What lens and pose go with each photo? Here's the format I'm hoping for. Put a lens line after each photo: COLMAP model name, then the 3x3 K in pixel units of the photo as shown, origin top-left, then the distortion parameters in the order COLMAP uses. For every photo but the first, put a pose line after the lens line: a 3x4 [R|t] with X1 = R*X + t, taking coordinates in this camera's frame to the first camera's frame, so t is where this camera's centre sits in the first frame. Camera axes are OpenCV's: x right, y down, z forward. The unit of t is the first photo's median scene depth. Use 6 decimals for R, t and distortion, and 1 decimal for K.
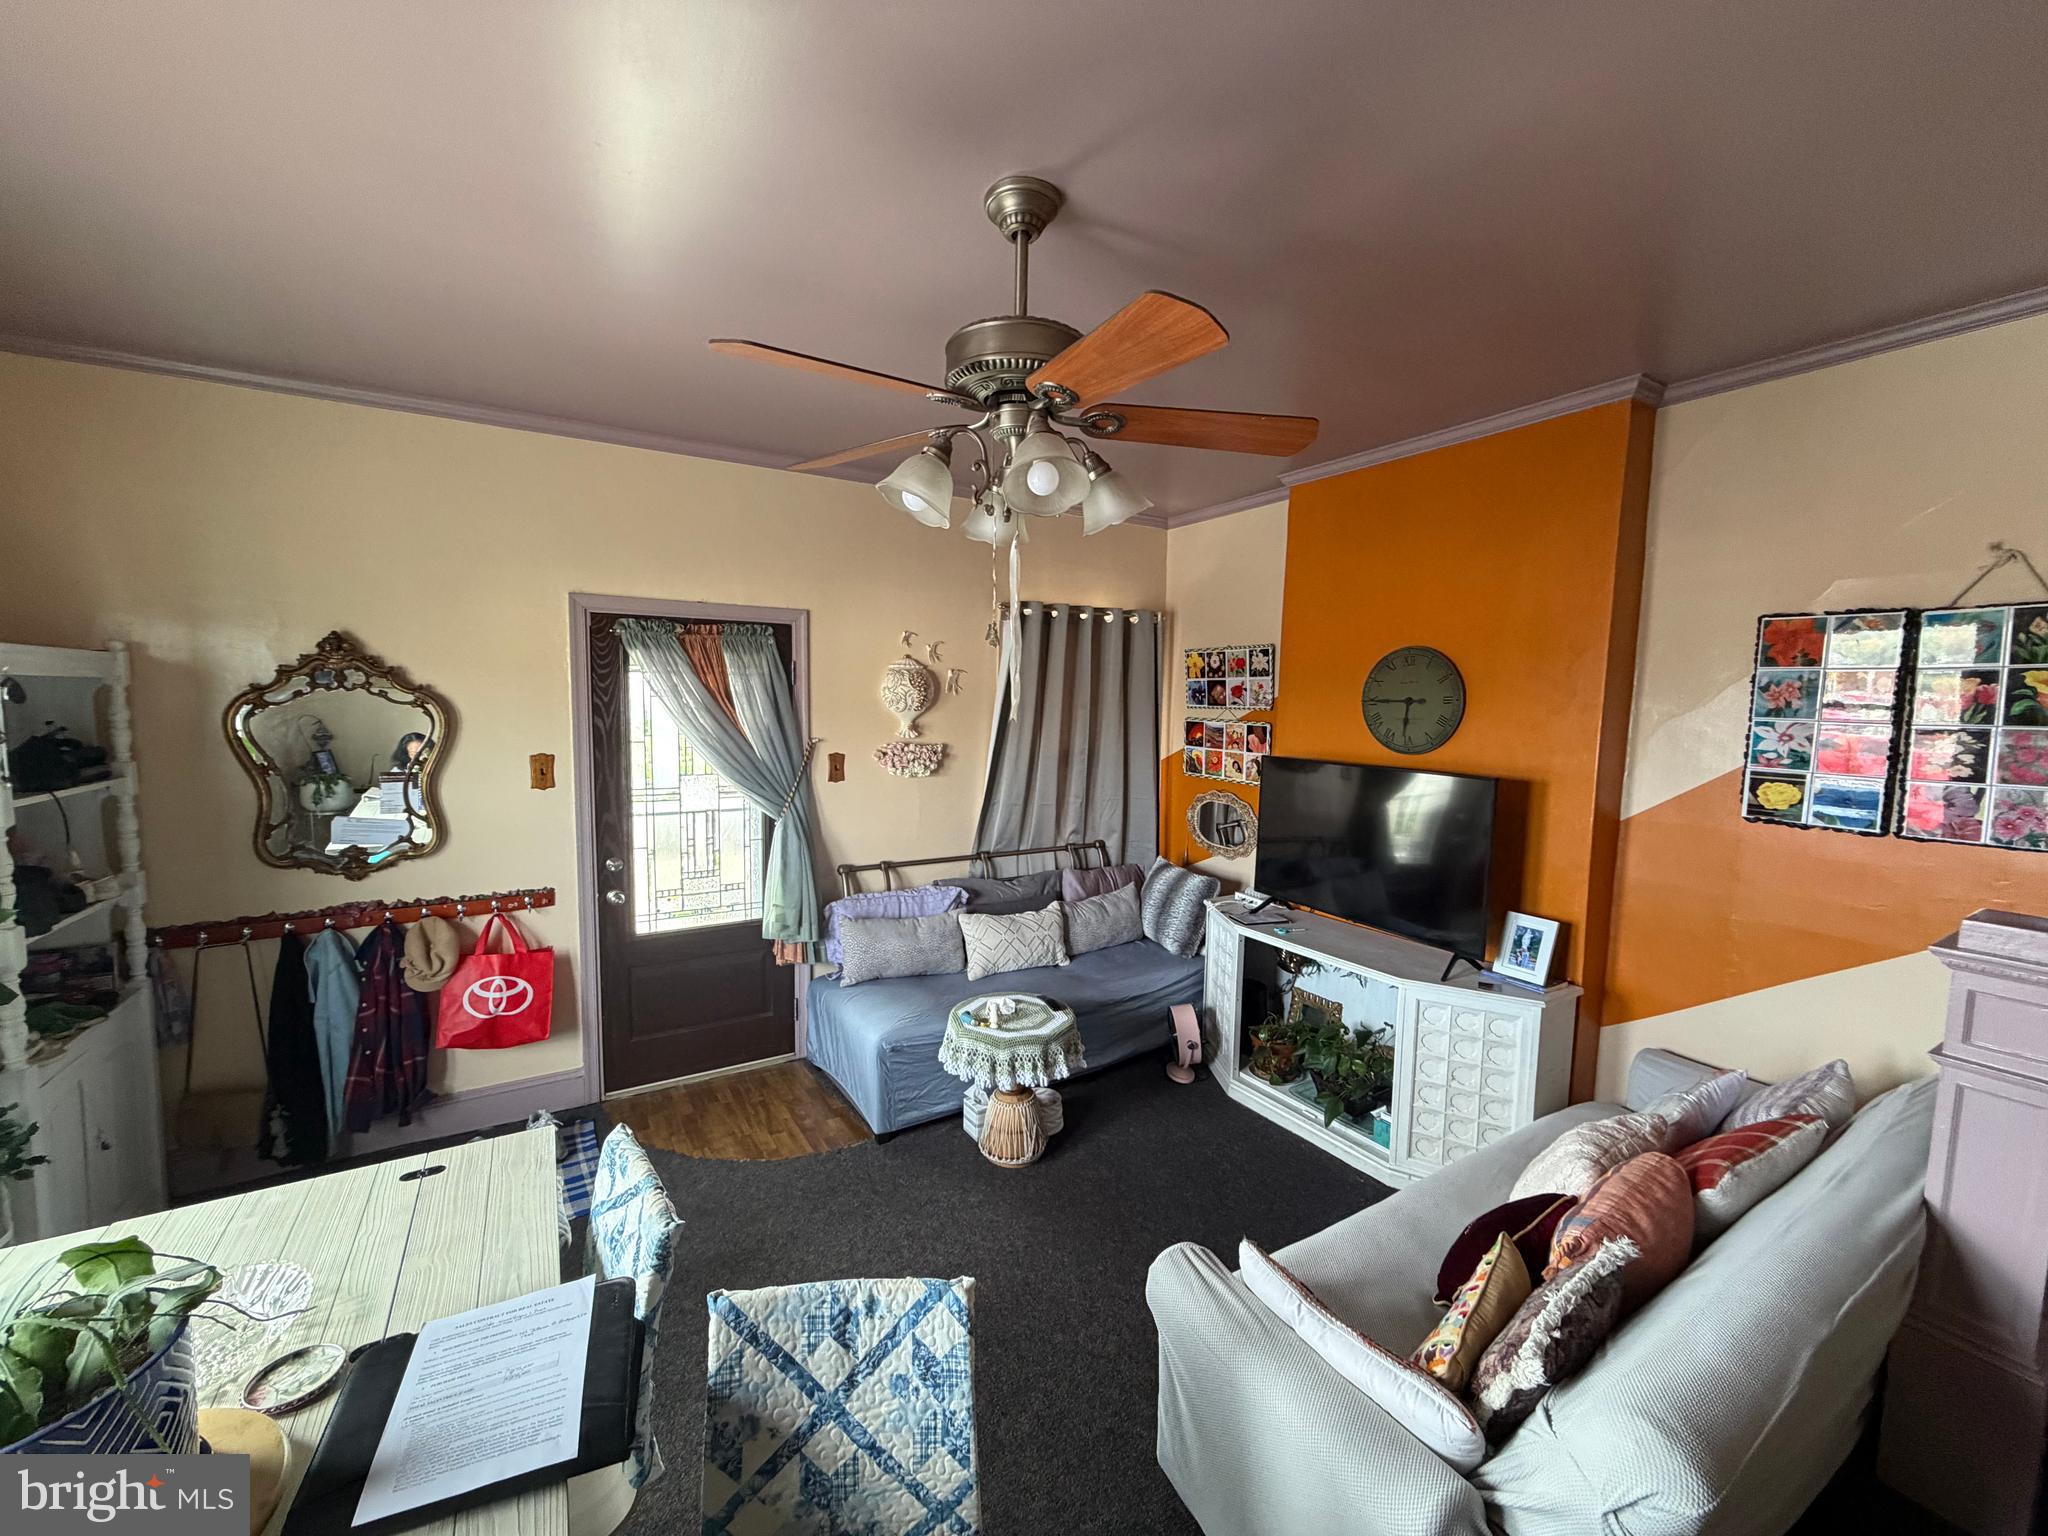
lens RADIAL K [[810.6, 0, 1013.2], [0, 810.6, 774.0], [0, 0, 1]] dist [0.001248, -0.000817]
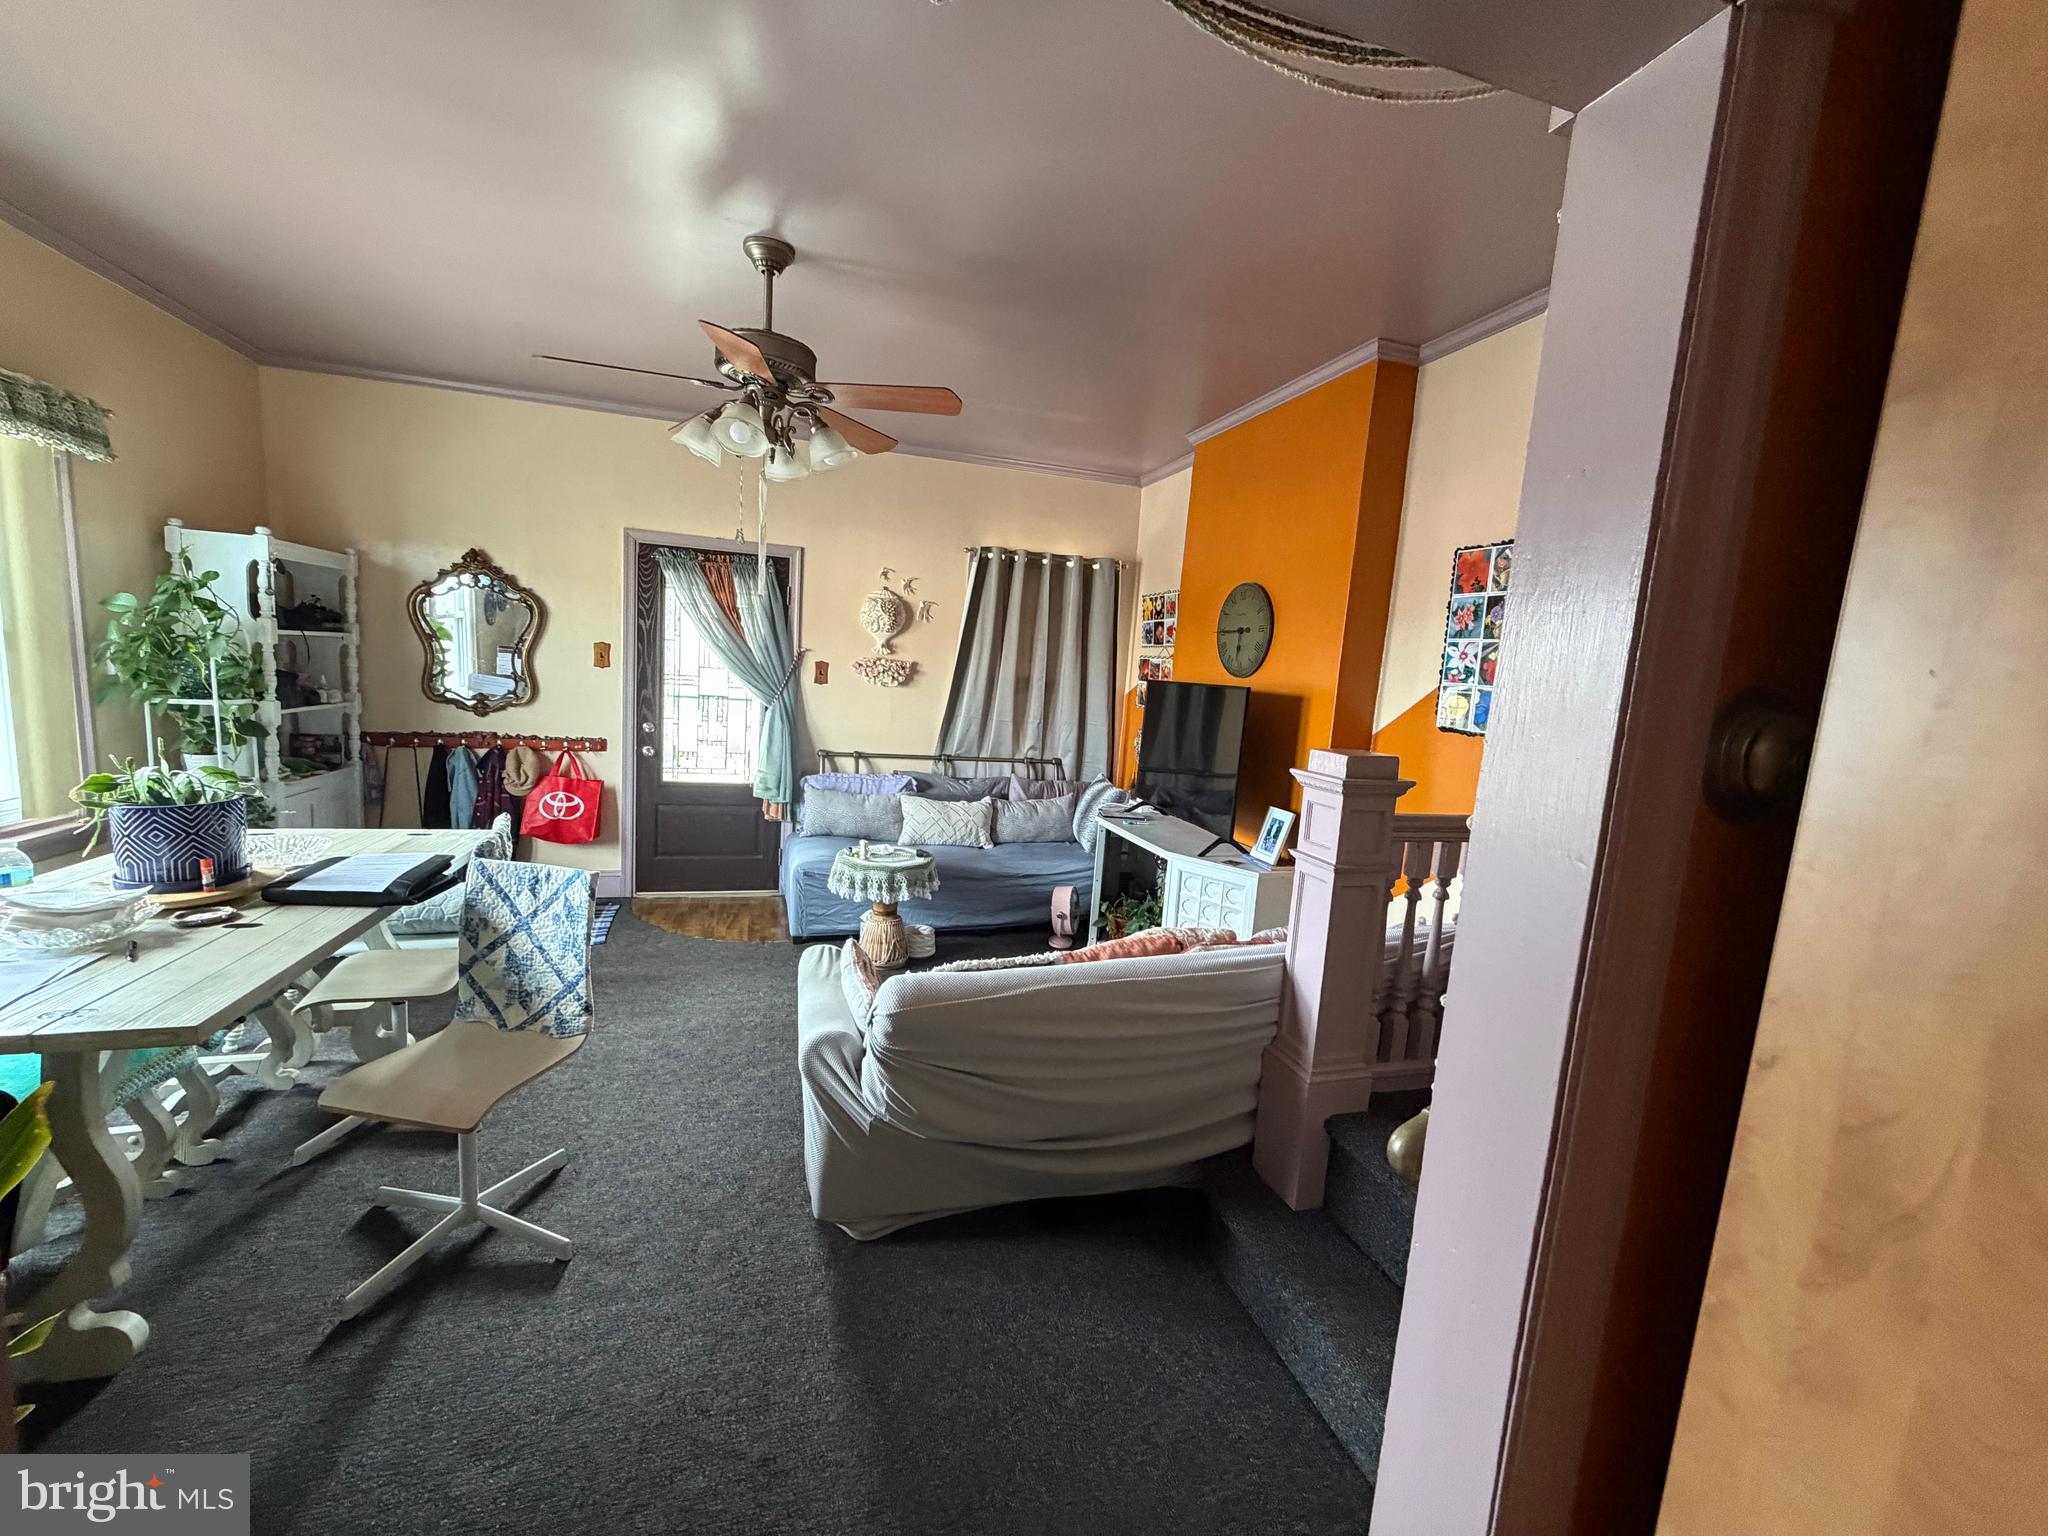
lens RADIAL K [[810.6, 0, 1013.3], [0, 810.6, 774.3], [0, 0, 1]] dist [0.001248, -0.000817]
pose [[0.966546, 0.083582, -0.242493, 0.475596], [-0.077193, 0.996375, 0.035748, 0.098160], [0.244601, -0.015833, 0.969494, -0.202207]]
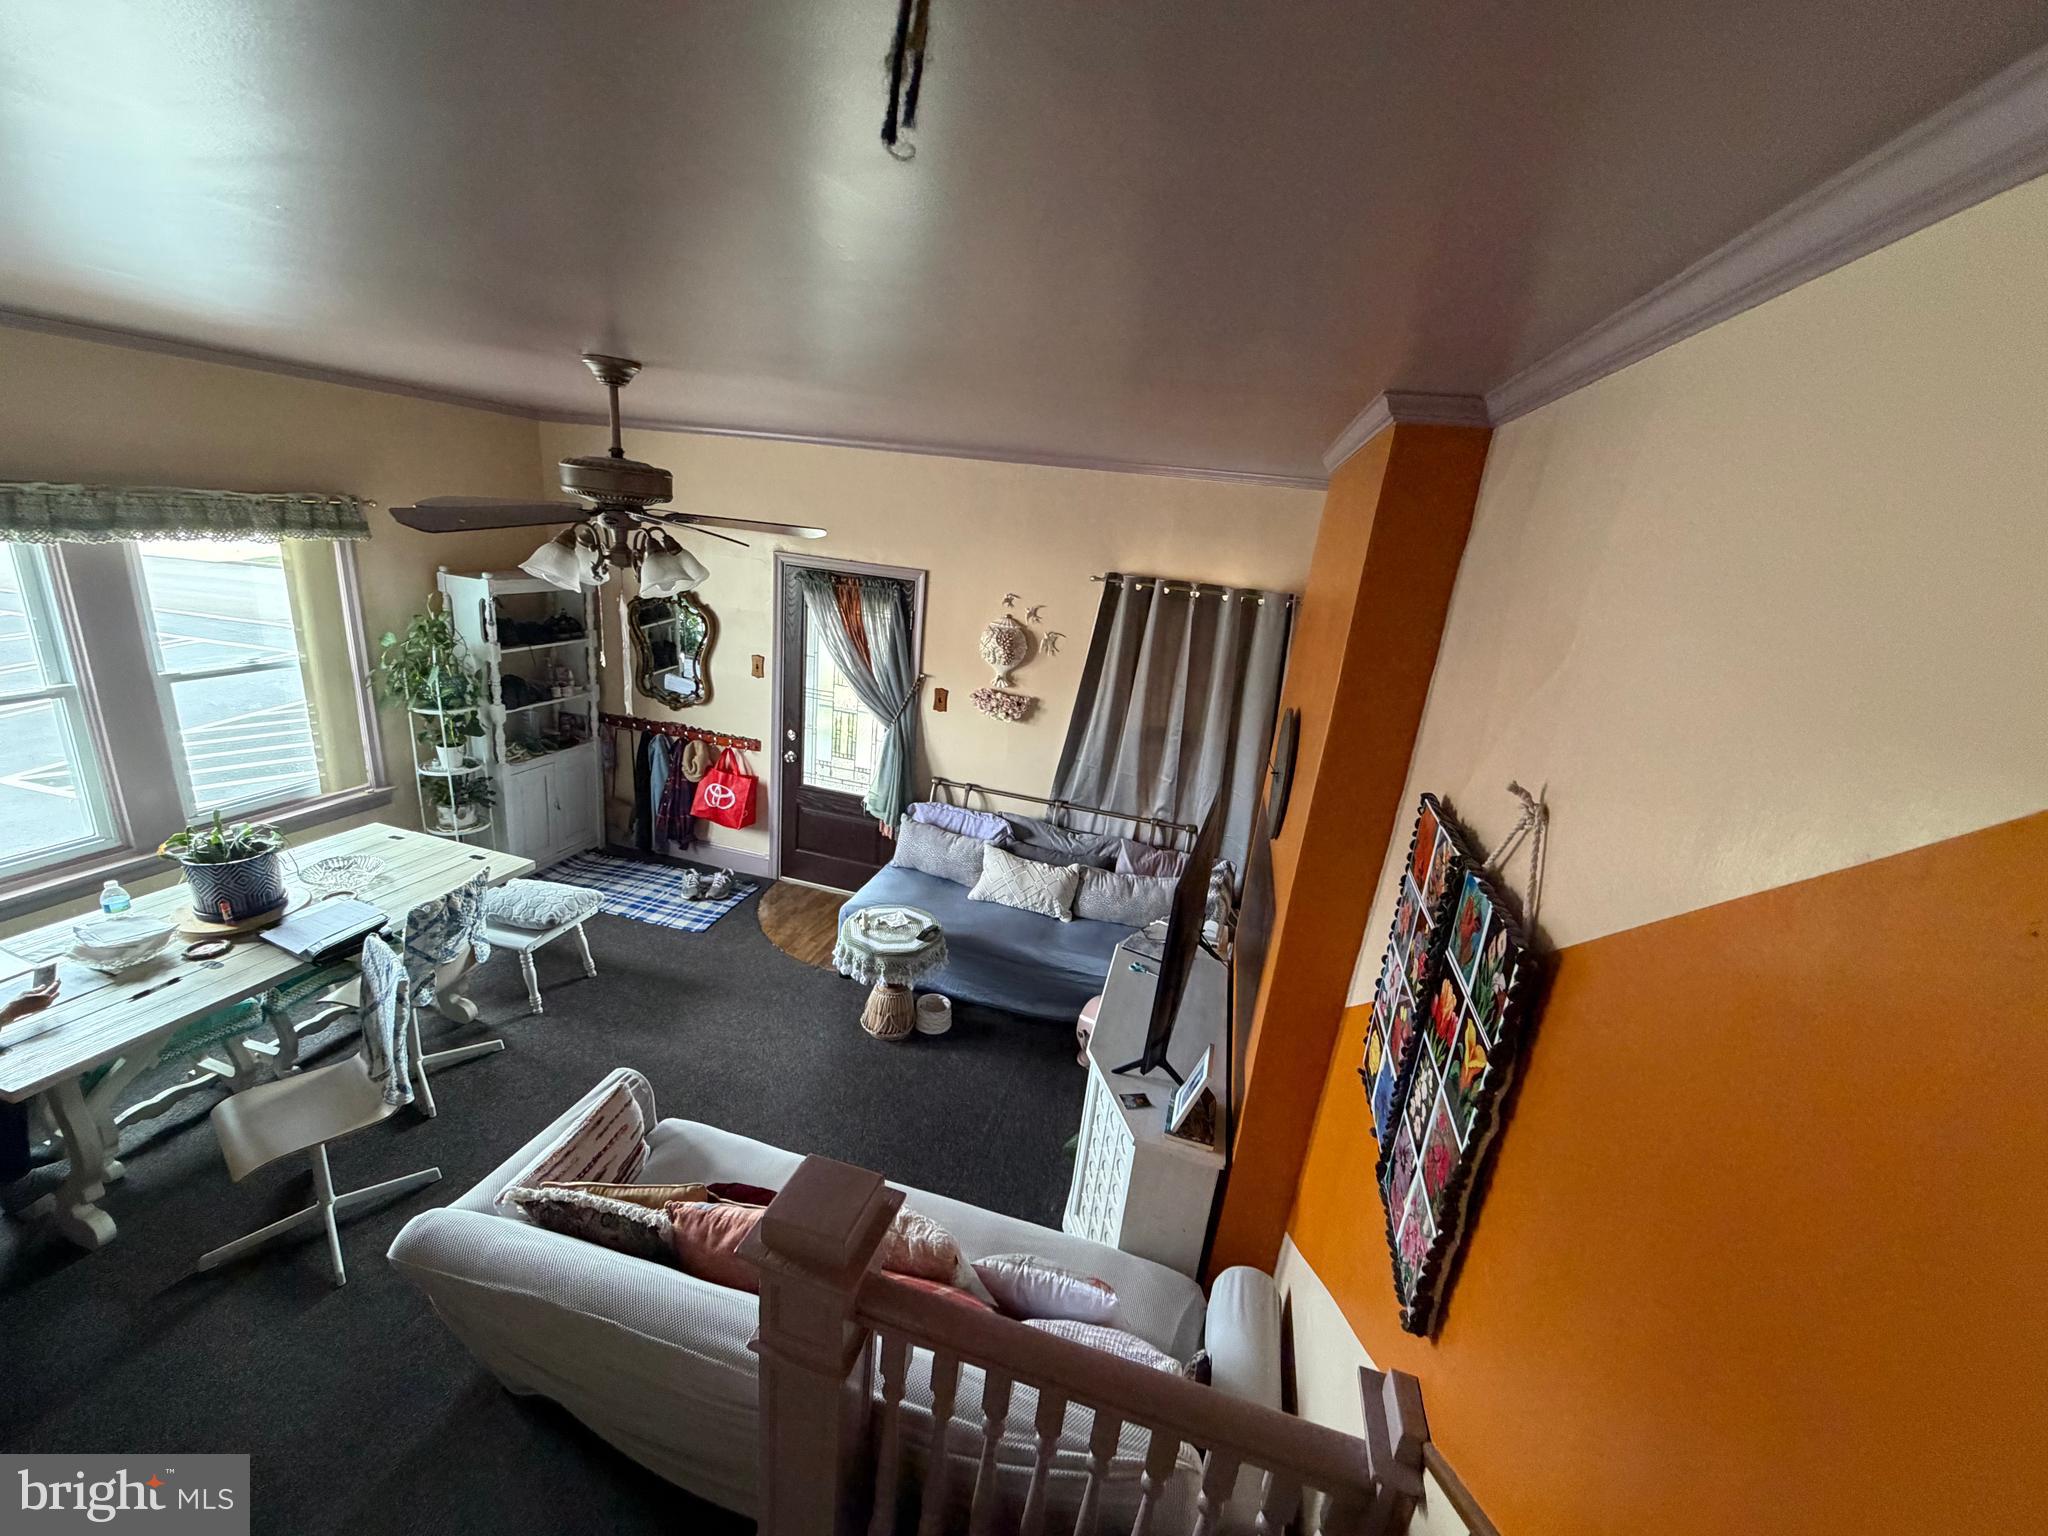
lens RADIAL K [[810.6, 0, 1014.5], [0, 810.6, 771.6], [0, 0, 1]] dist [0.001248, -0.000817]
pose [[0.688202, 0.268102, -0.674165, 0.860197], [-0.159679, 0.962405, 0.219726, -0.228694], [0.707729, -0.043566, 0.705139, 0.242914]]
